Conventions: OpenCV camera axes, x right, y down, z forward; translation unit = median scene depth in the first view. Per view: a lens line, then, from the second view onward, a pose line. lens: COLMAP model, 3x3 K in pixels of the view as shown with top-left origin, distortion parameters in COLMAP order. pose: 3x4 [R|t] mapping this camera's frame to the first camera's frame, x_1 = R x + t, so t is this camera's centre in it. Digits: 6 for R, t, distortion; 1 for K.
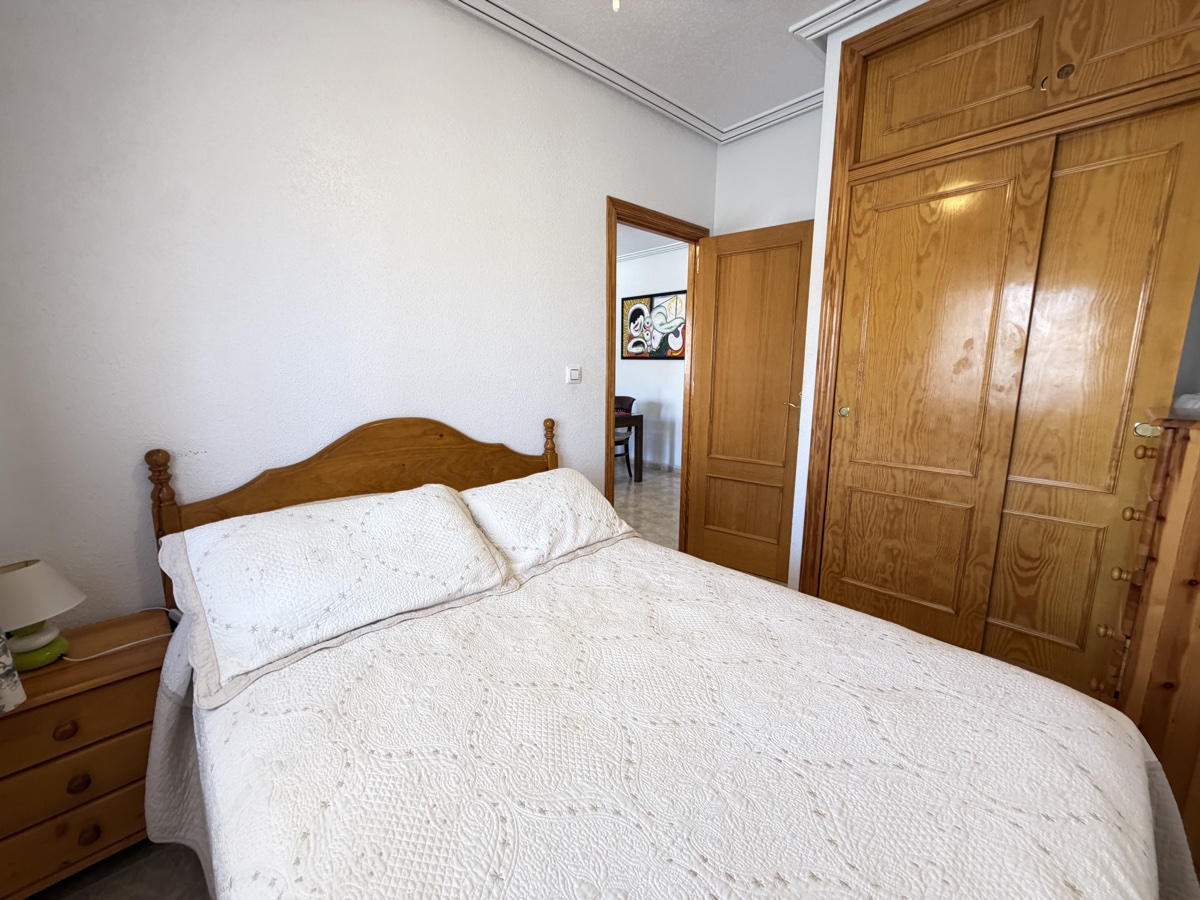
lens RADIAL K [[480.6, 0, 599.5], [0, 480.6, 448.8], [0, 0, 1]] dist [0.001985, 0.000147]
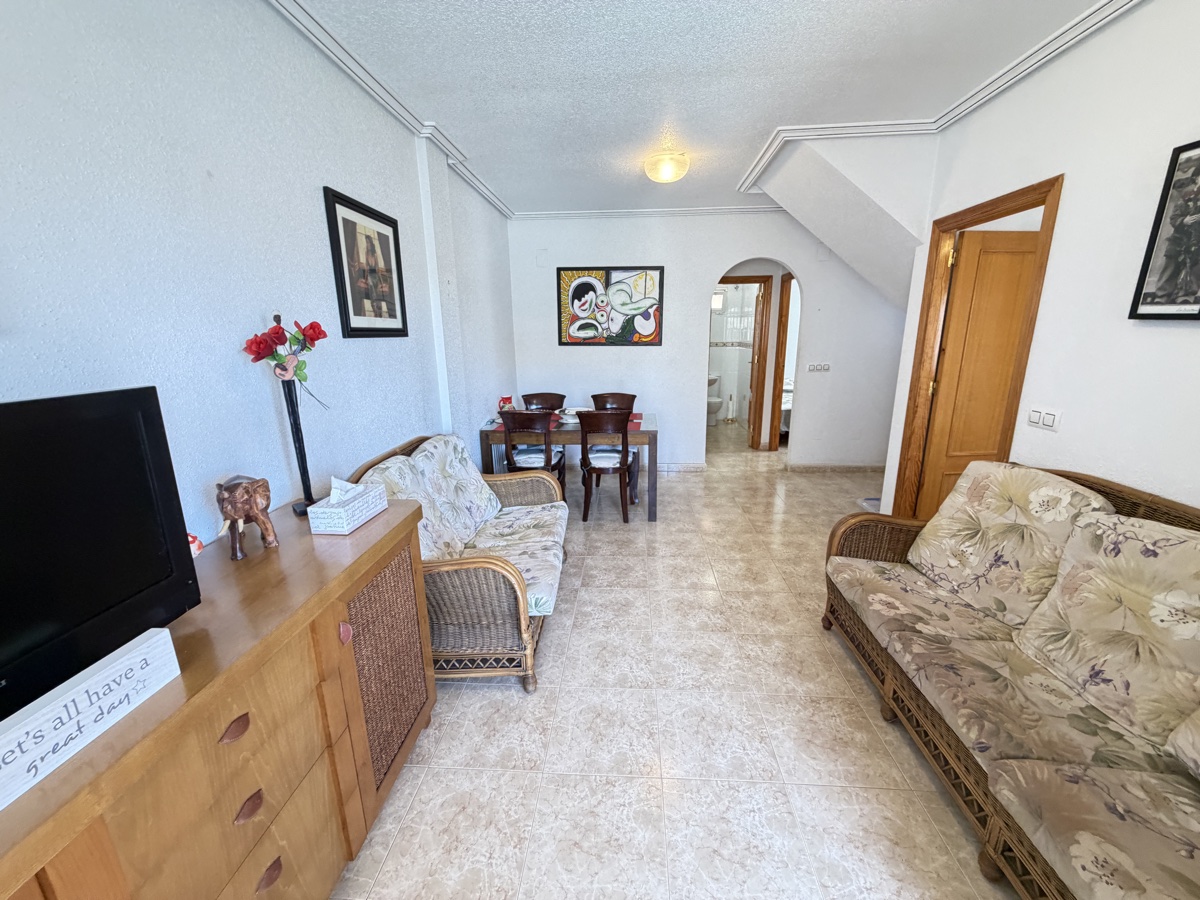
lens RADIAL K [[480.6, 0, 600.9], [0, 480.6, 450.9], [0, 0, 1]] dist [0.001985, 0.000147]
pose [[0.726491, -0.180212, 0.663125, -0.509044], [0.131881, 0.983626, 0.122830, -0.111452], [-0.674403, -0.001781, 0.738362, 0.392303]]
